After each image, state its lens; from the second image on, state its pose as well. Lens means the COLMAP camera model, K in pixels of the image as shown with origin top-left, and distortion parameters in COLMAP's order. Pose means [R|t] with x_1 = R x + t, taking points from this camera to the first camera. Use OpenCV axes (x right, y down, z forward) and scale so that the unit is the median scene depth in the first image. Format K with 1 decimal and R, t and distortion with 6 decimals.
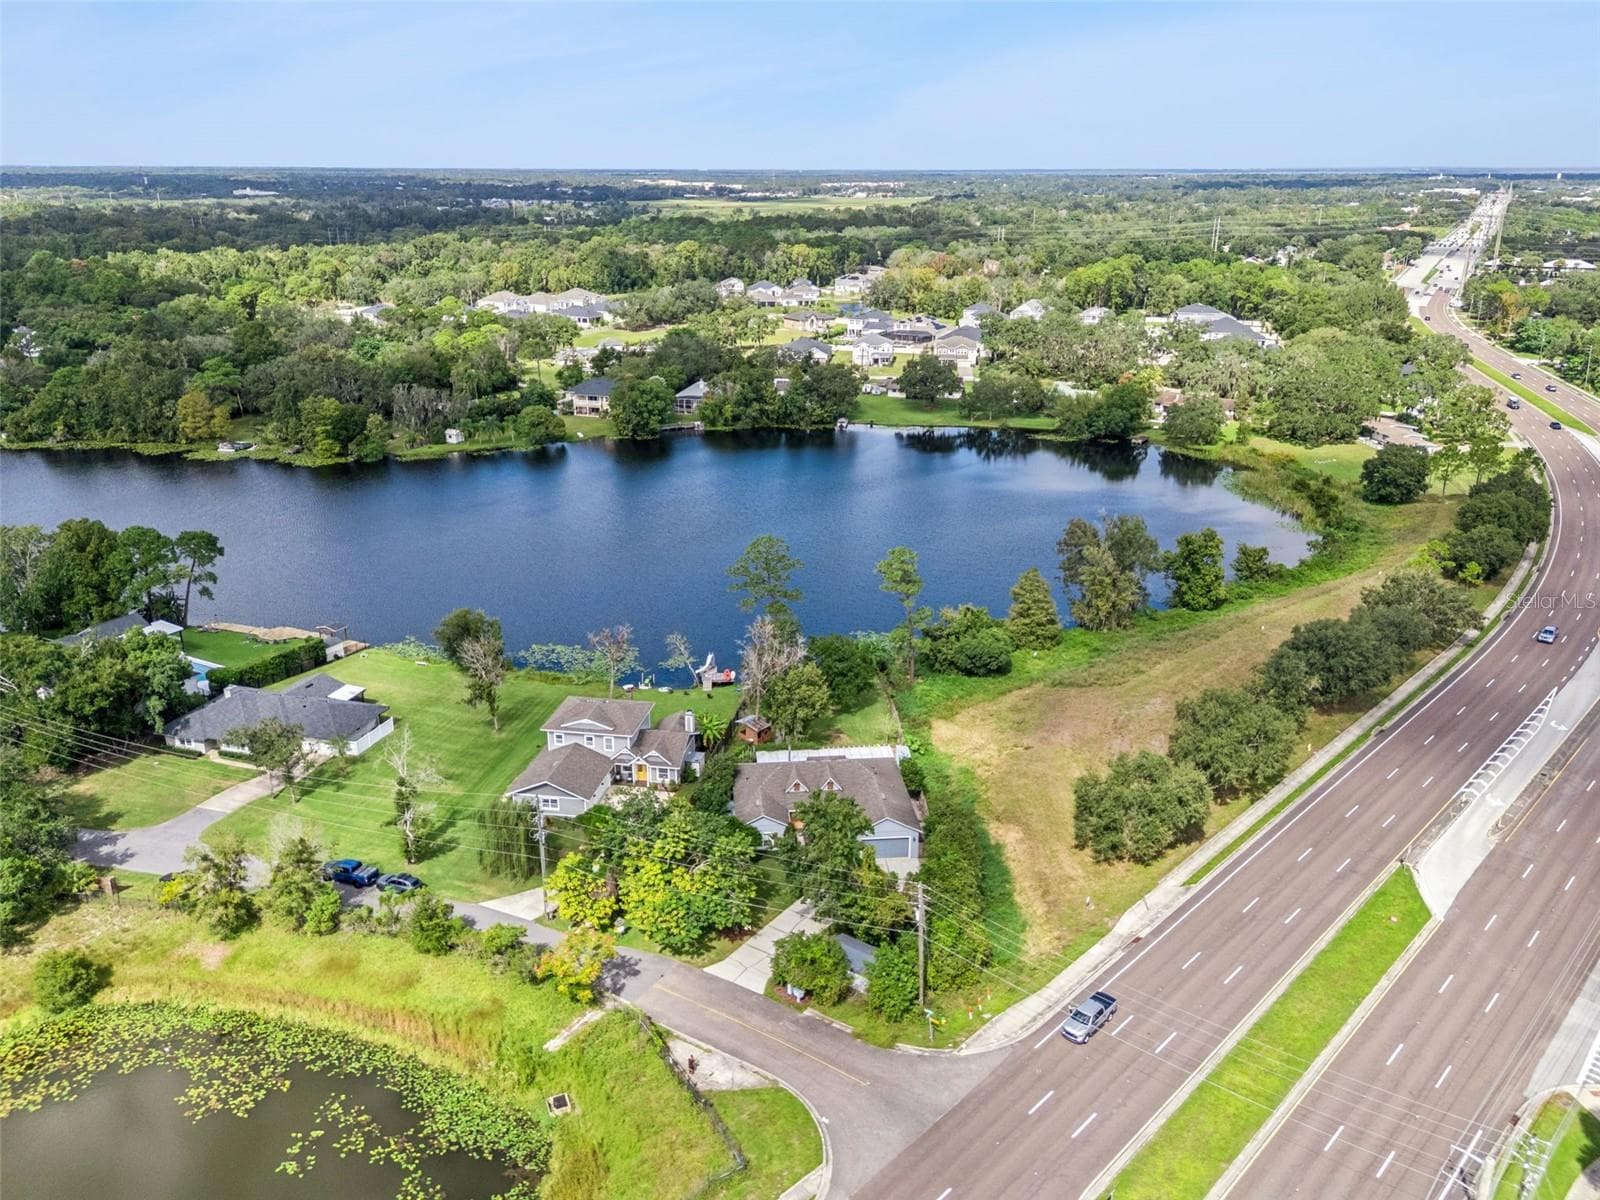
lens RADIAL K [[1260.1, 0, 799.7], [0, 1260.1, 600.2], [0, 0, 1]] dist [-0.003107, -0.003414]
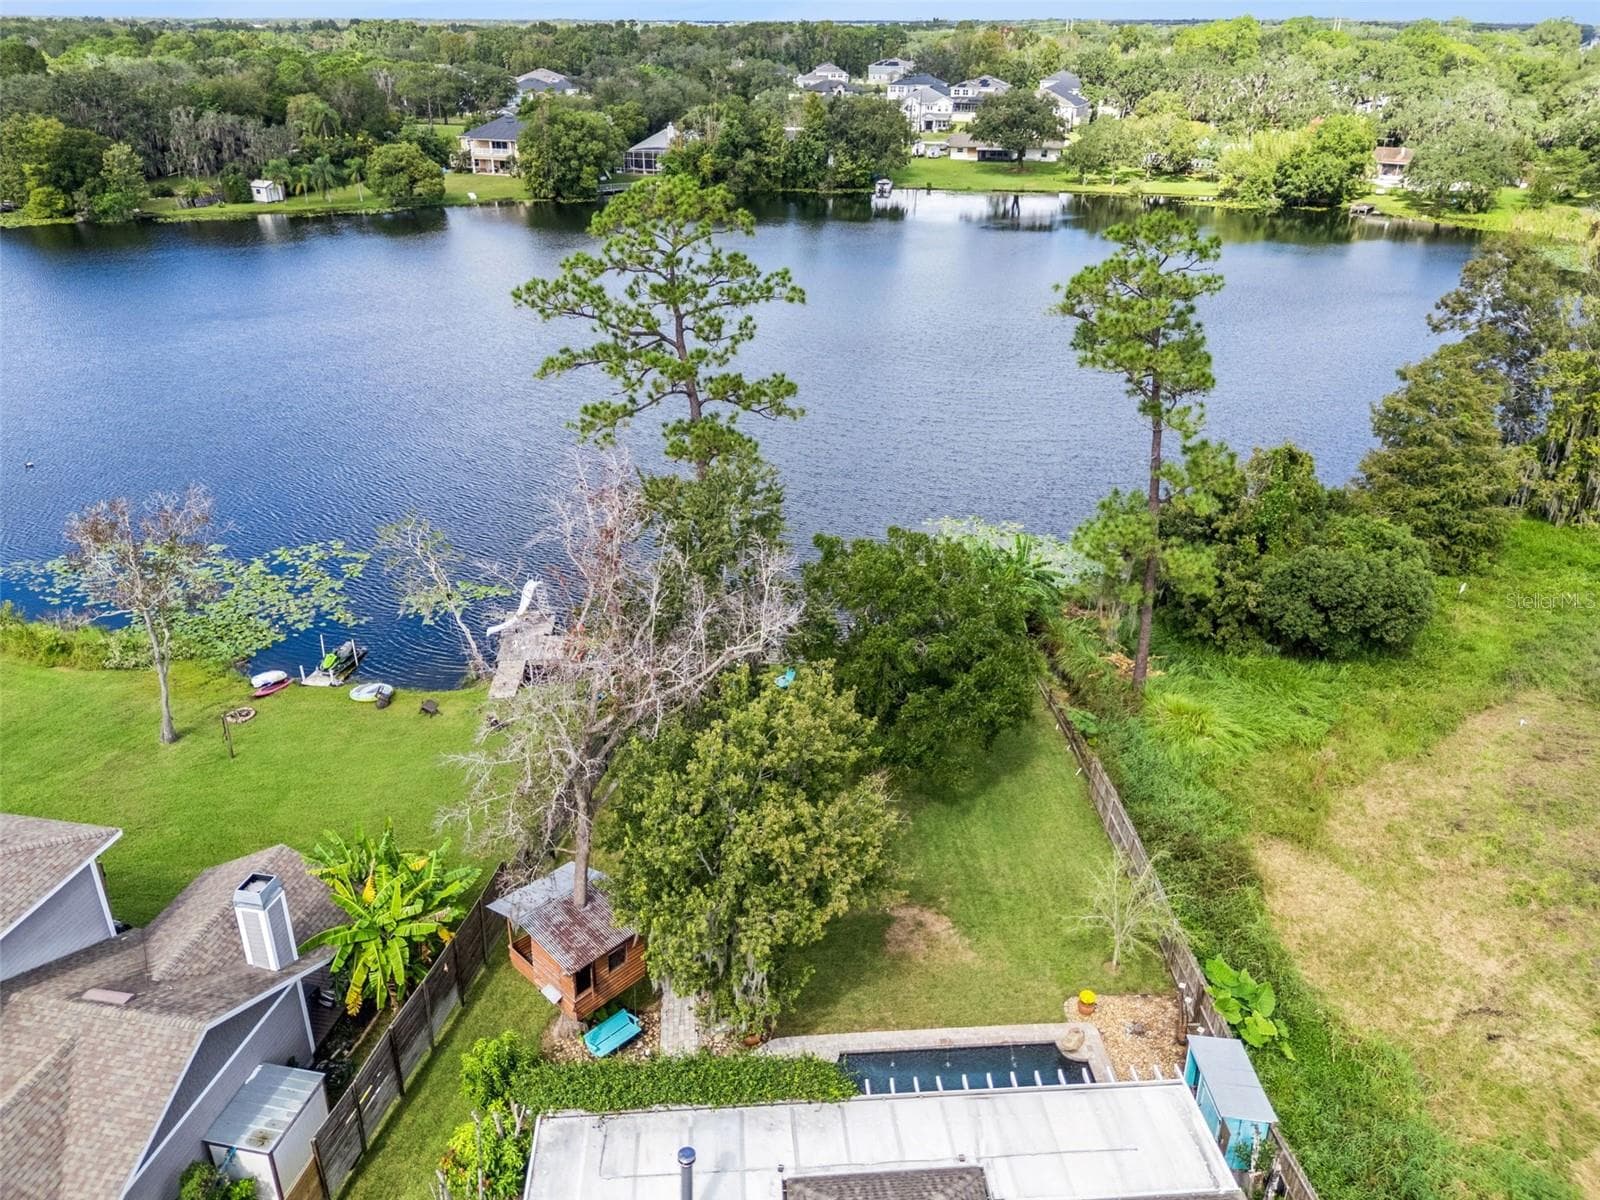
lens RADIAL K [[1260.1, 0, 796.6], [0, 1260.1, 600.7], [0, 0, 1]] dist [-0.003107, -0.003414]
pose [[0.999730, 0.012744, -0.019426, 0.004572], [-0.010739, 0.994928, 0.100012, 0.007153], [0.020602, -0.099776, 0.994797, 0.352082]]
